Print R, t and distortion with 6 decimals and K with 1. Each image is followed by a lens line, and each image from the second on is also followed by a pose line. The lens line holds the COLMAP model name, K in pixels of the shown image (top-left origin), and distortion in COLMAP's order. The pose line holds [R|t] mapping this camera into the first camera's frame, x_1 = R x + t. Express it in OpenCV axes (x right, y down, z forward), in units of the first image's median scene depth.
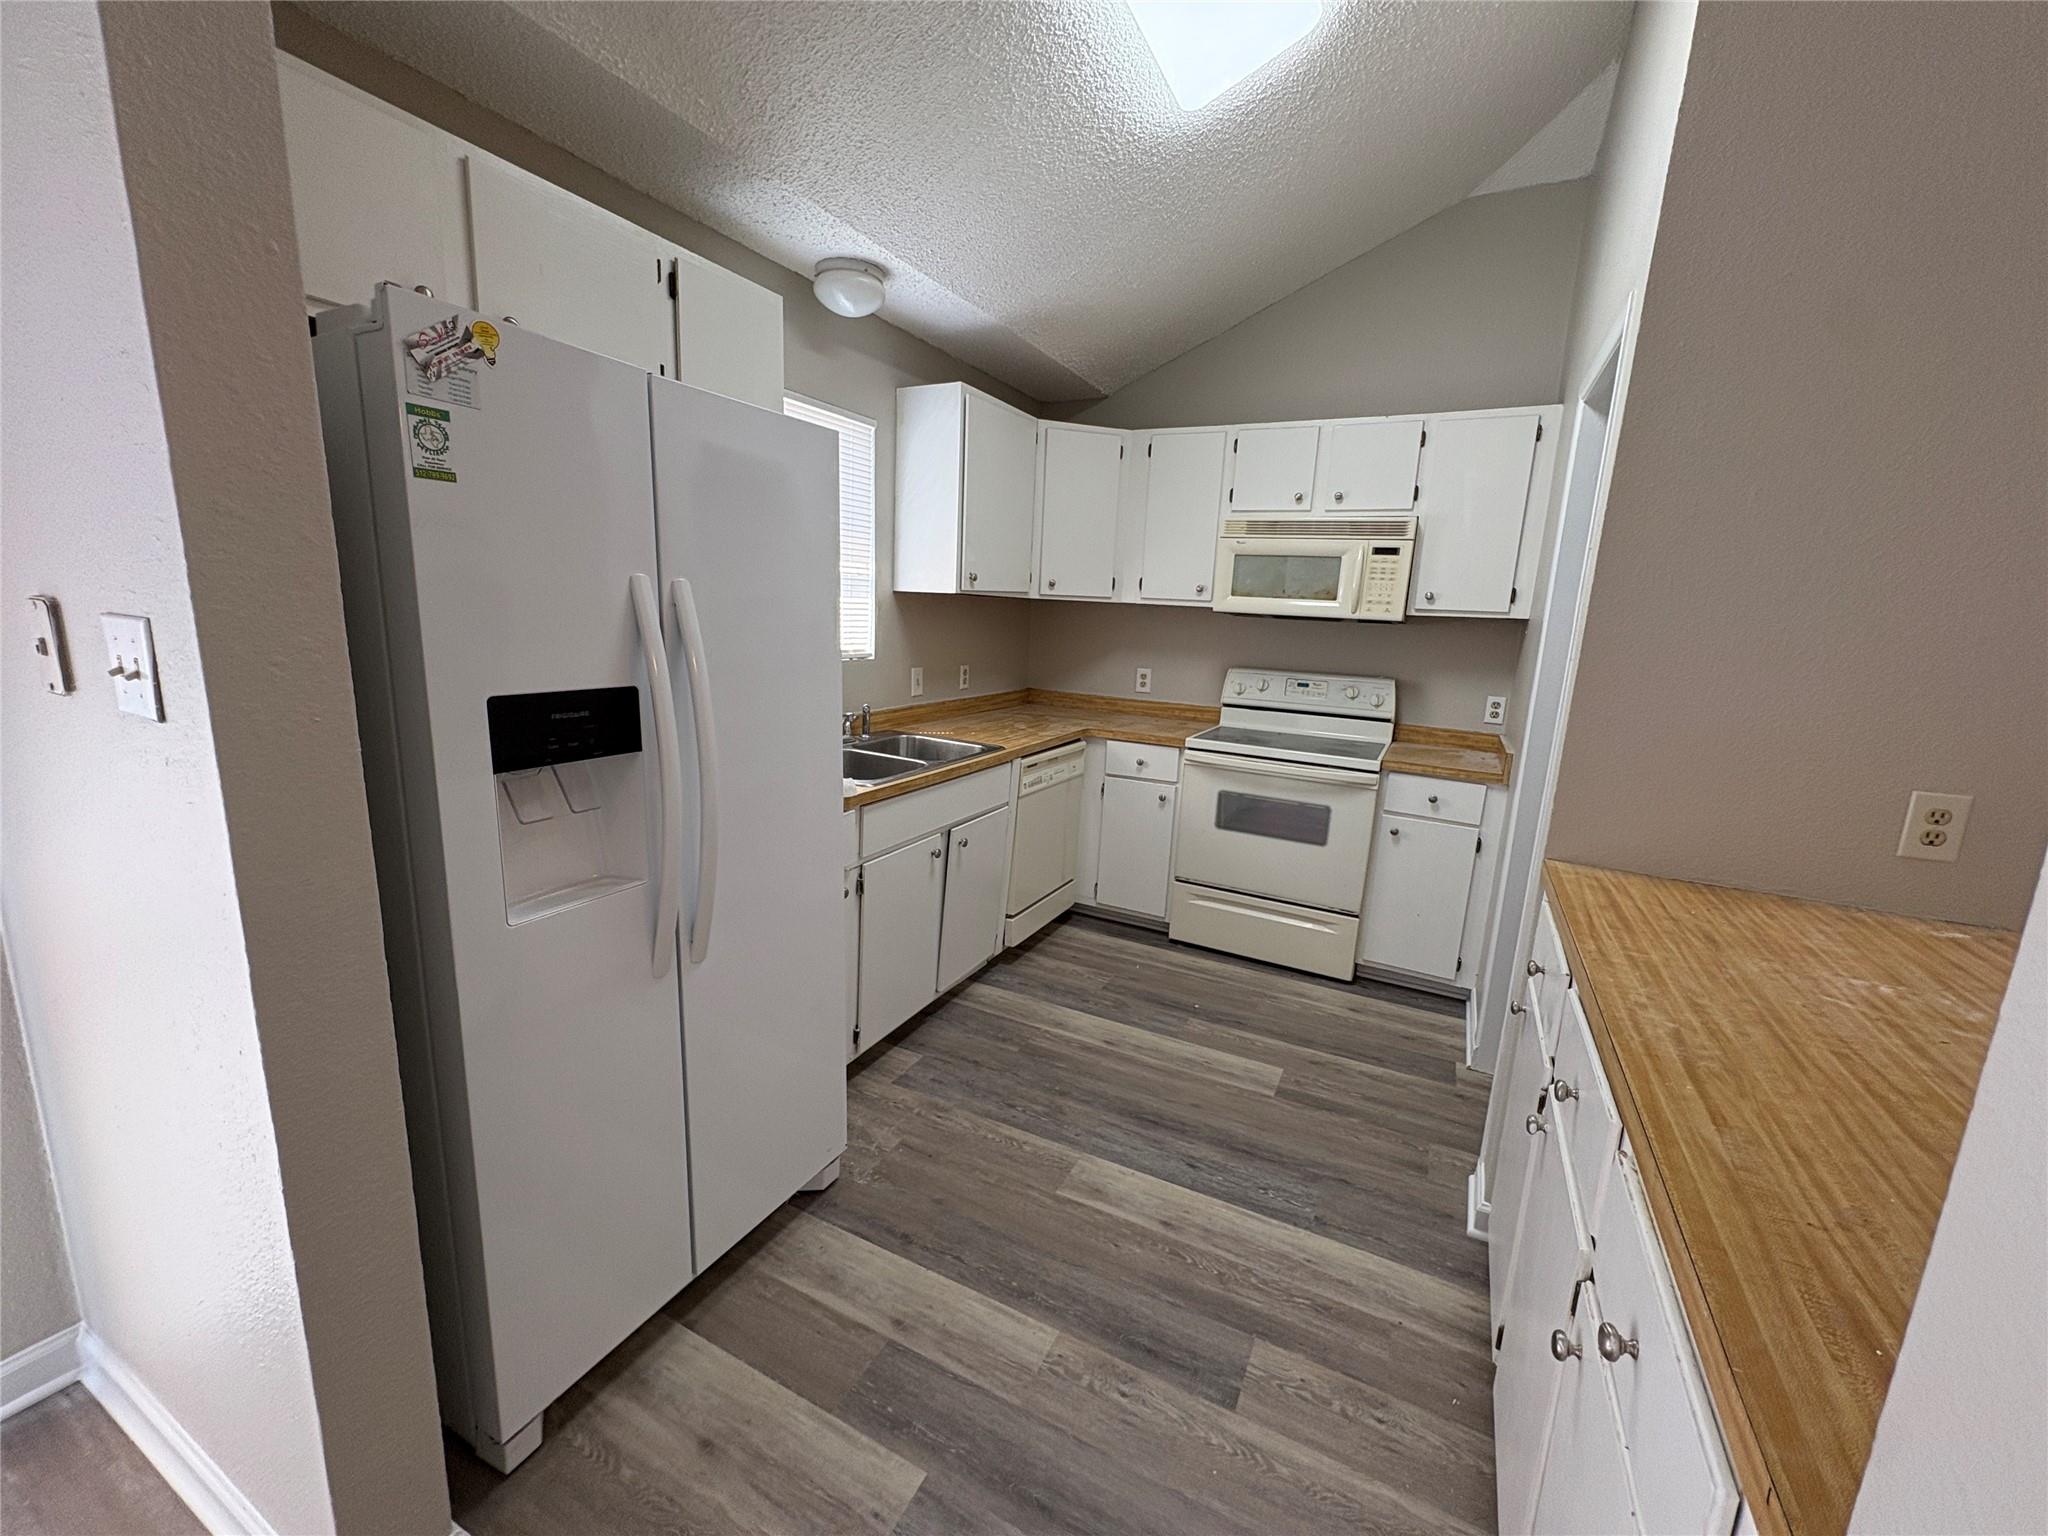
lens RADIAL K [[824.1, 0, 1024.0], [0, 824.1, 768.0], [0, 0, 1]] dist [-0.001080, -0.000150]
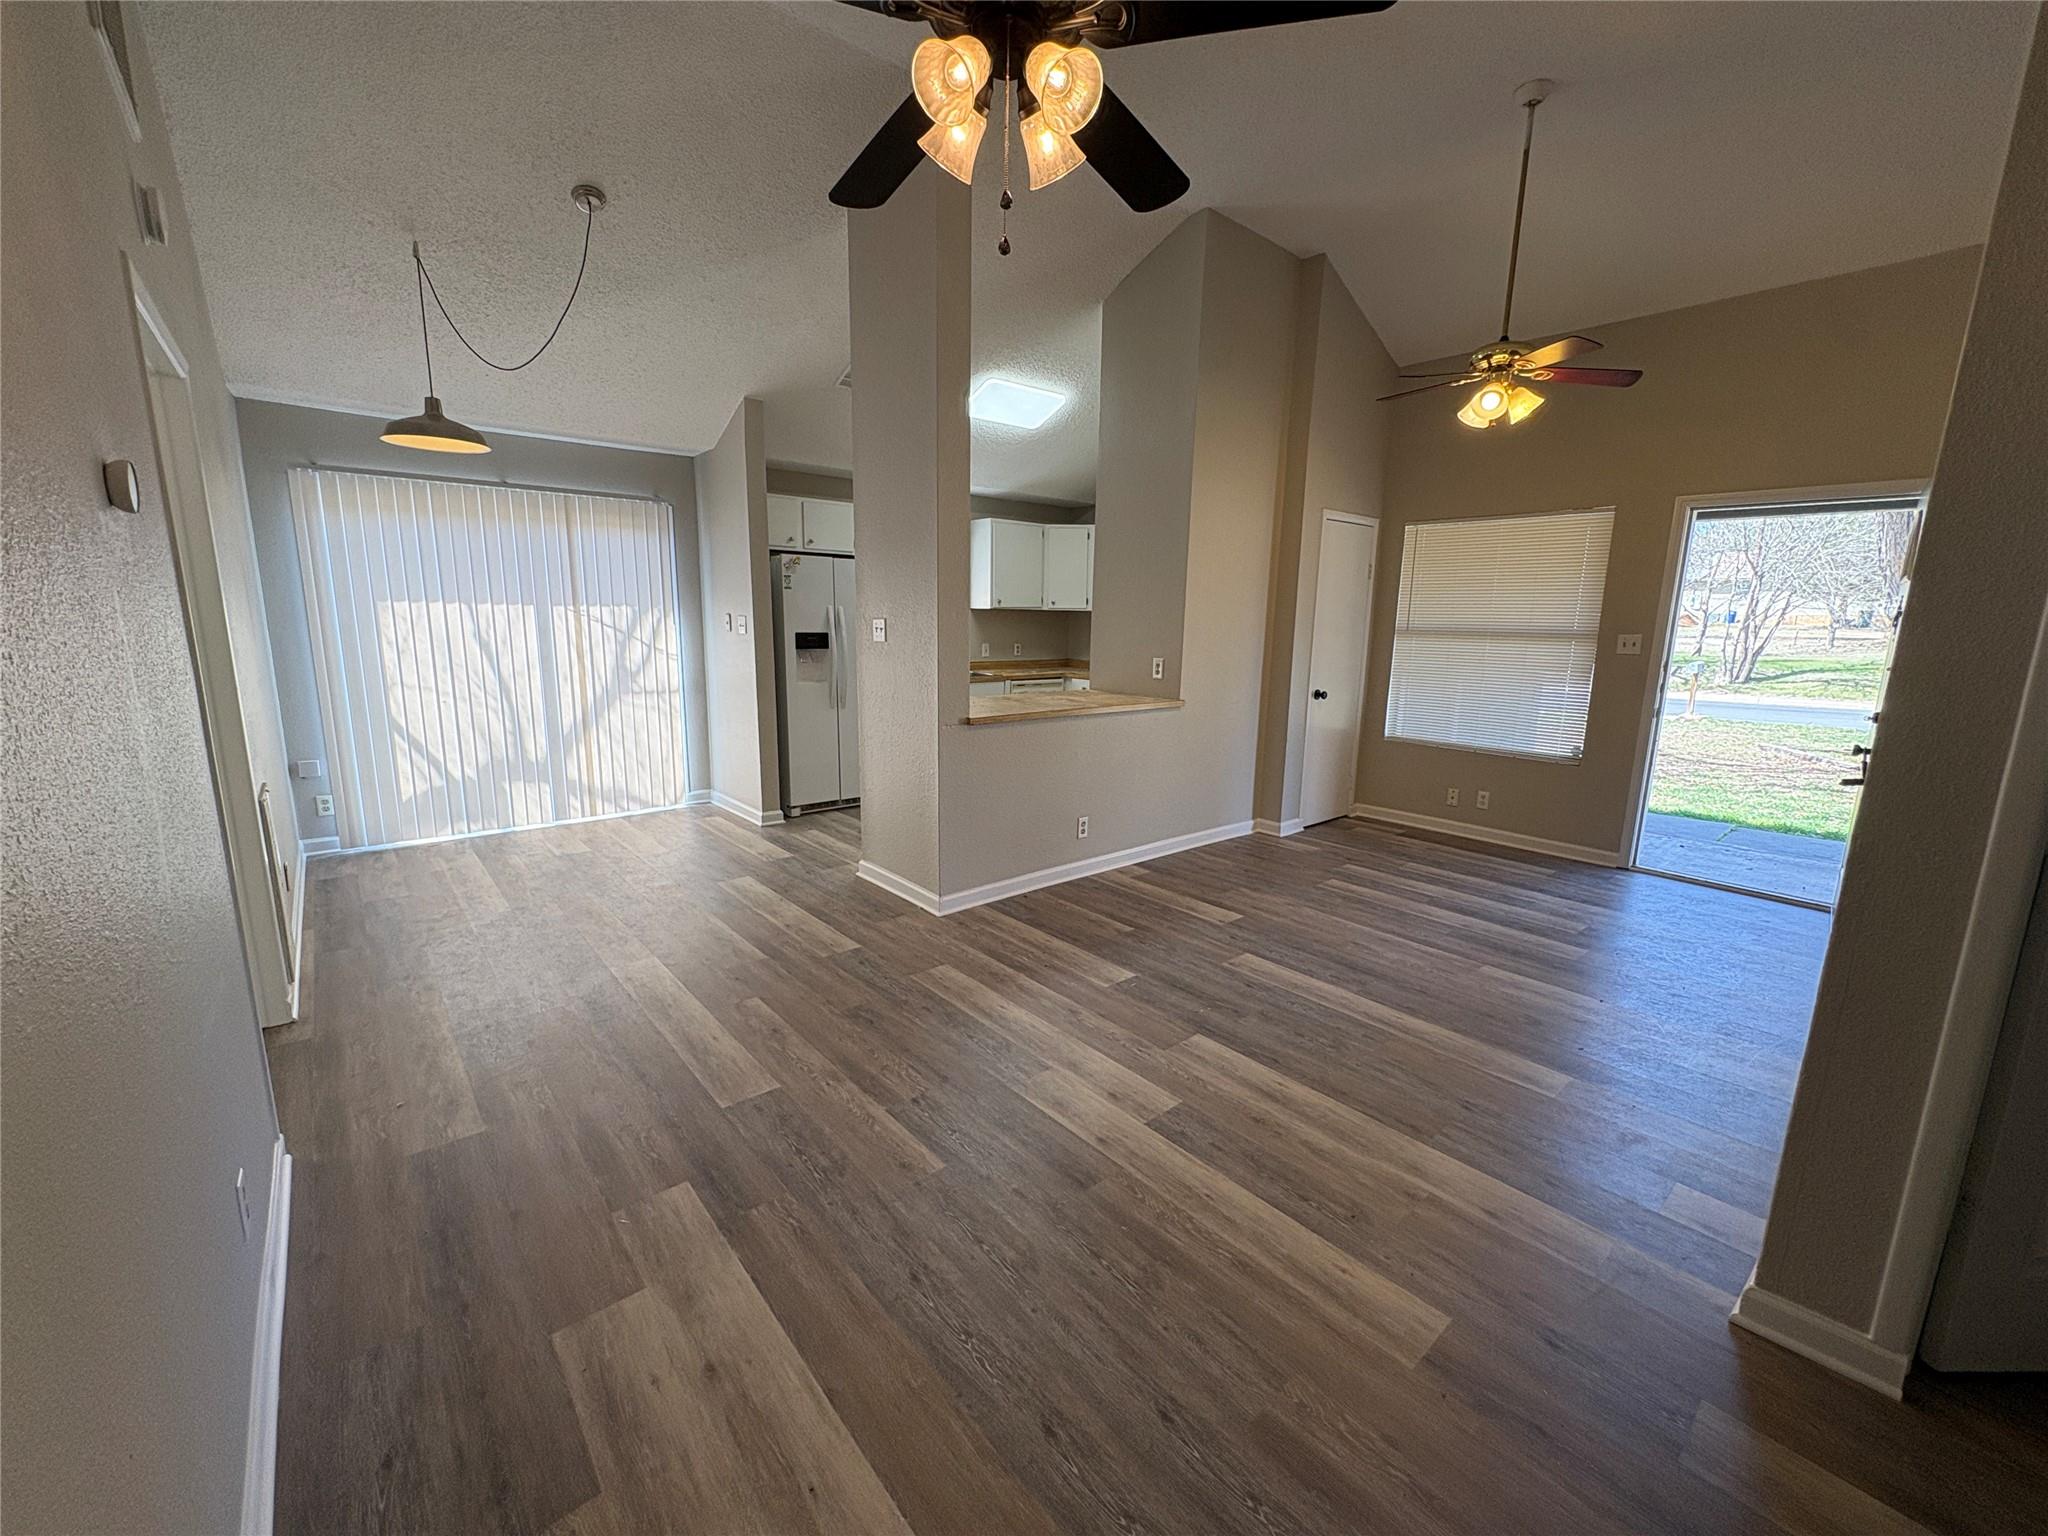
lens RADIAL K [[824.1, 0, 1024.0], [0, 824.1, 768.0], [0, 0, 1]] dist [-0.001080, -0.000150]
pose [[0.923865, 0.043491, -0.380240, 1.910755], [-0.052531, 0.998529, -0.013424, 0.546552], [0.379097, 0.032376, 0.924790, -2.280668]]
